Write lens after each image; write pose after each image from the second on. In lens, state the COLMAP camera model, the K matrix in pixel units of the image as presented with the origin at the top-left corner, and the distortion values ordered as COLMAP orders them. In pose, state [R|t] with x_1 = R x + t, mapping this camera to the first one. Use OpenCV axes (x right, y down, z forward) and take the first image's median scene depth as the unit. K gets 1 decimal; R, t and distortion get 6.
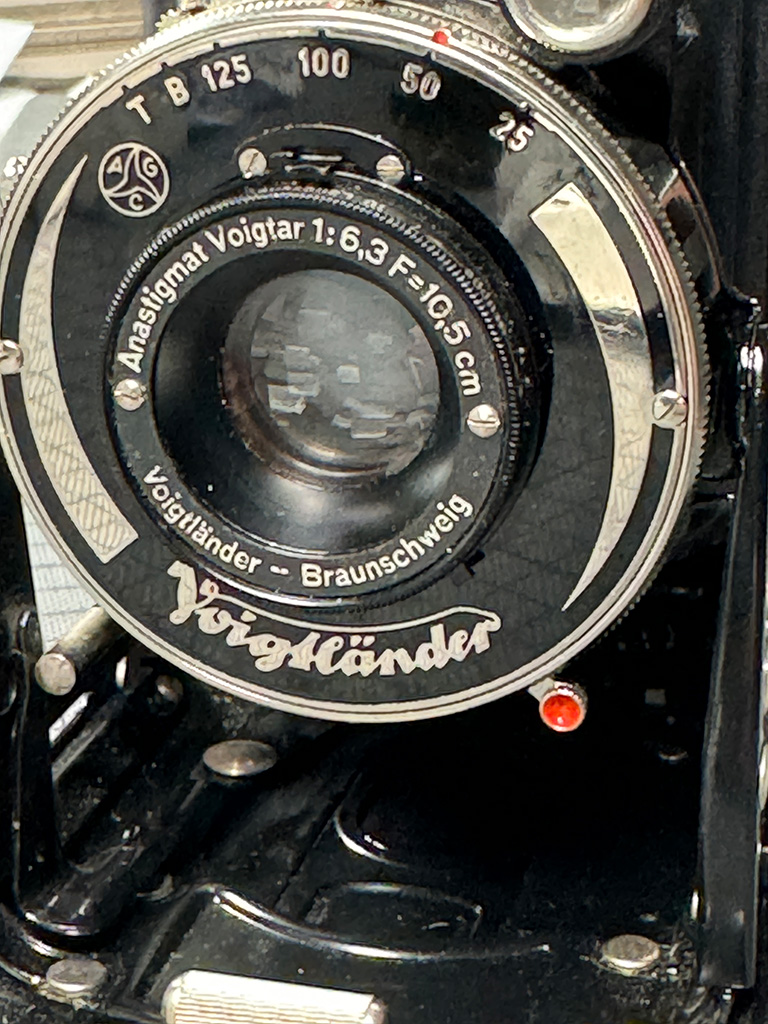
lens RADIAL K [[2305.0, 0, 384.0], [0, 2305.0, 512.0], [0, 0, 1]] dist [0.023542, 0.226650]
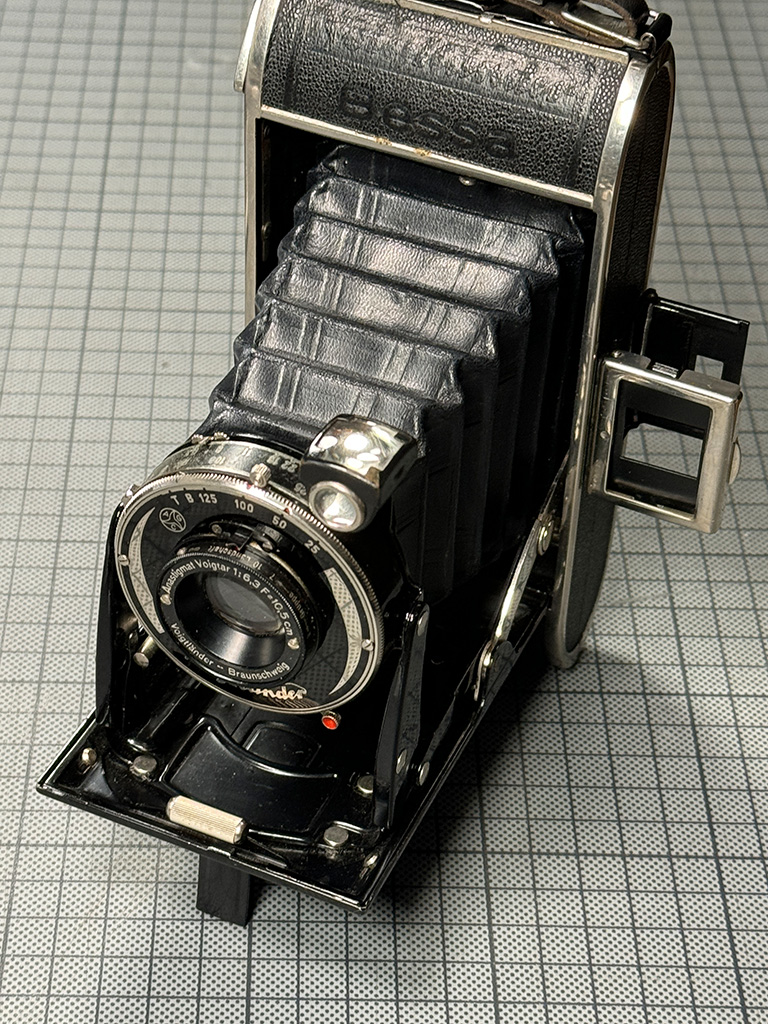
lens RADIAL K [[2492.2, 0, 384.0], [0, 2492.2, 512.0], [0, 0, 1]] dist [0.073115, 0.641313]
pose [[0.984128, 0.140117, -0.108898, 0.416525], [-0.085747, 0.912725, 0.399475, -1.270769], [0.155367, -0.383797, 0.910253, -1.445699]]
